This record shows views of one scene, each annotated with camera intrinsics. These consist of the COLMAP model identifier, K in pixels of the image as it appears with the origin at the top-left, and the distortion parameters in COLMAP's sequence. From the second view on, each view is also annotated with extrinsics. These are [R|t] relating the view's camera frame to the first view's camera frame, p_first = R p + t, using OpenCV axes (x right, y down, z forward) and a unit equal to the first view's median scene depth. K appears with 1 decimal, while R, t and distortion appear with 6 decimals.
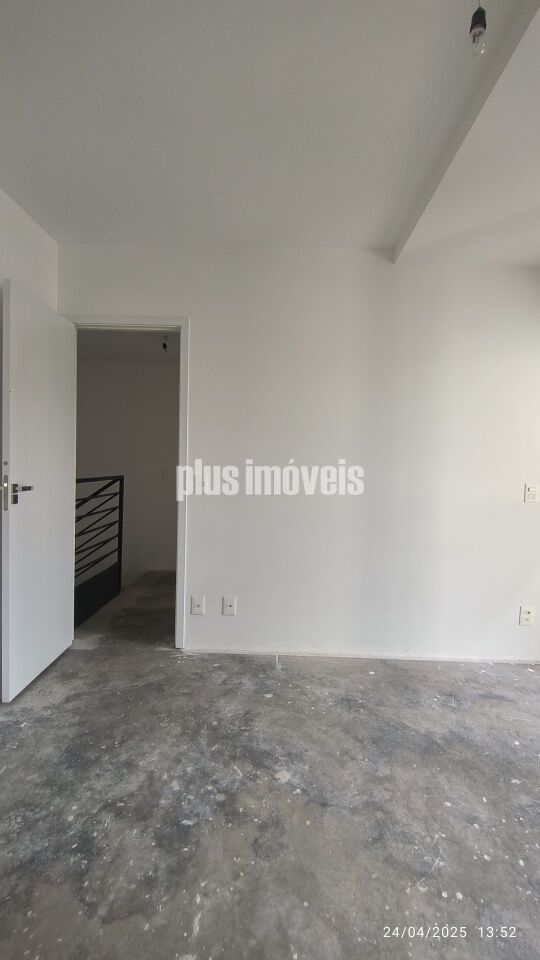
lens RADIAL K [[451.6, 0, 272.4], [0, 451.6, 481.9], [0, 0, 1]] dist [0.001336, -0.000611]
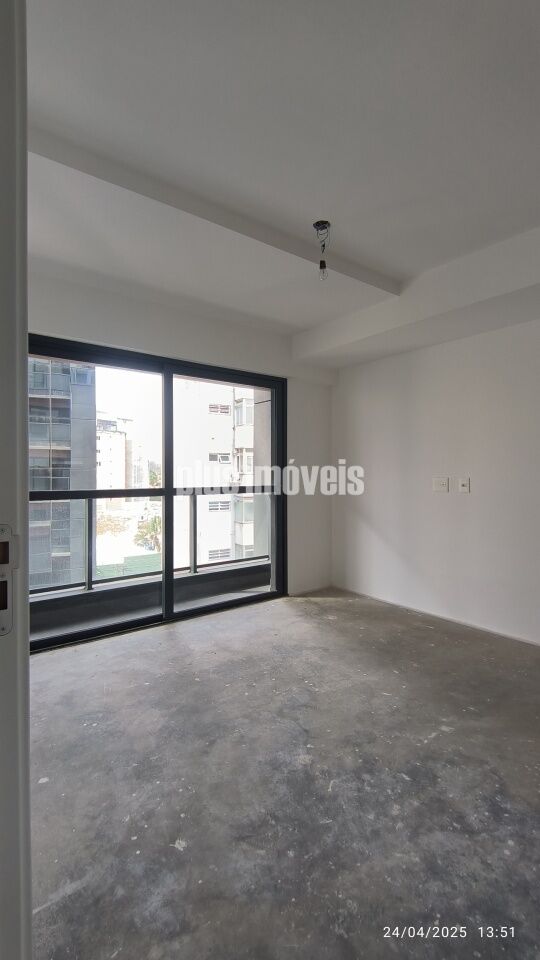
lens RADIAL K [[457.0, 0, 267.8], [0, 457.0, 473.7], [0, 0, 1]] dist [0.002007, -0.000112]
pose [[-0.626913, -0.027576, 0.778601, -0.746377], [0.024508, 0.998181, 0.055086, -0.084030], [-0.778704, 0.053617, -0.625097, 1.710559]]
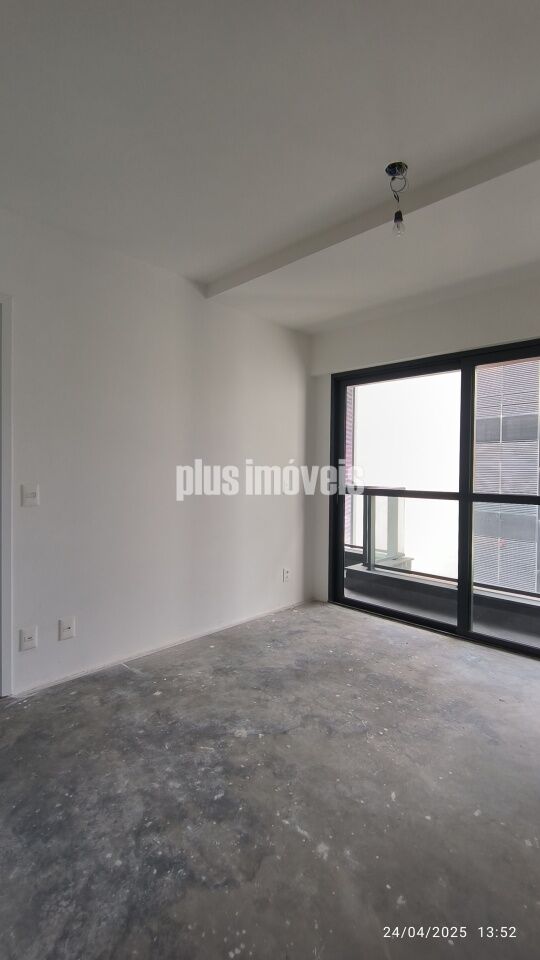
lens RADIAL K [[447.5, 0, 272.6], [0, 447.5, 476.0], [0, 0, 1]] dist [0.008567, -0.005771]
pose [[0.684980, -0.032624, 0.727831, -0.761691], [0.043108, 0.999062, 0.004211, -0.029667], [-0.727286, 0.028490, 0.685743, 0.105979]]
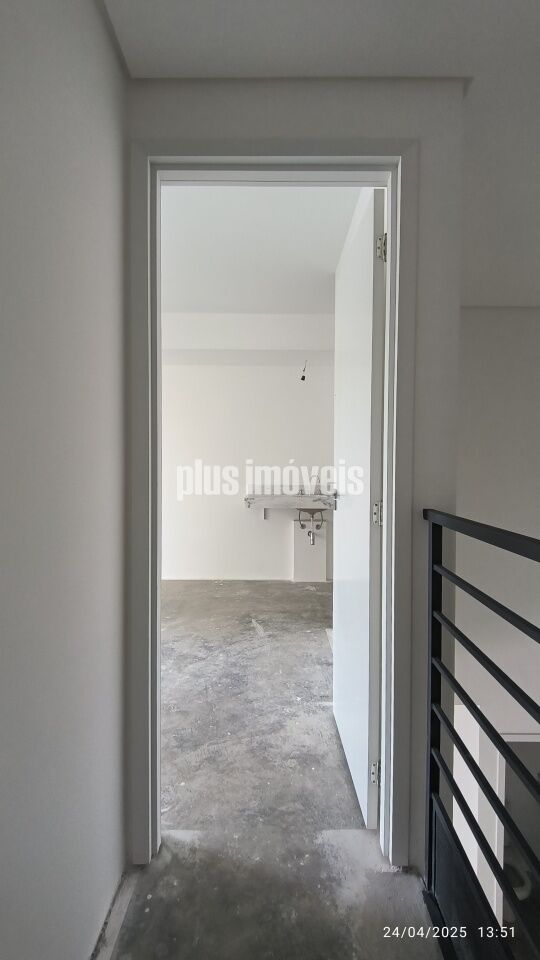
lens RADIAL K [[451.6, 0, 272.4], [0, 451.6, 481.9], [0, 0, 1]] dist [0.001336, -0.000611]
pose [[-0.999701, -0.021657, -0.011368, -0.543008], [-0.022477, 0.996721, 0.077734, -0.099385], [0.009647, 0.077967, -0.996909, 2.443093]]
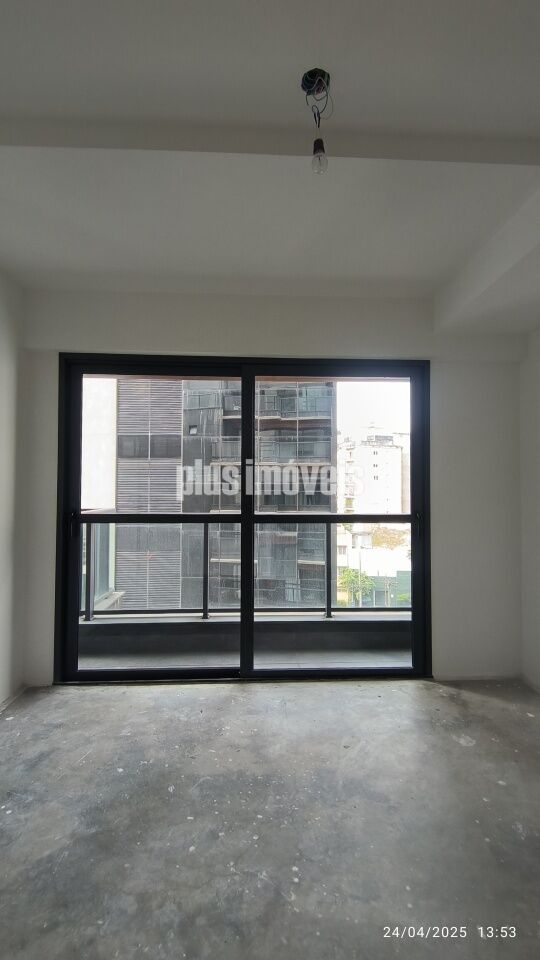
lens RADIAL K [[447.5, 0, 272.6], [0, 447.5, 476.0], [0, 0, 1]] dist [0.008567, -0.005771]
pose [[-0.061129, -0.005937, 0.998112, -0.525929], [0.043783, 0.999004, 0.008624, -0.071740], [-0.997169, 0.044228, -0.060809, 0.791060]]
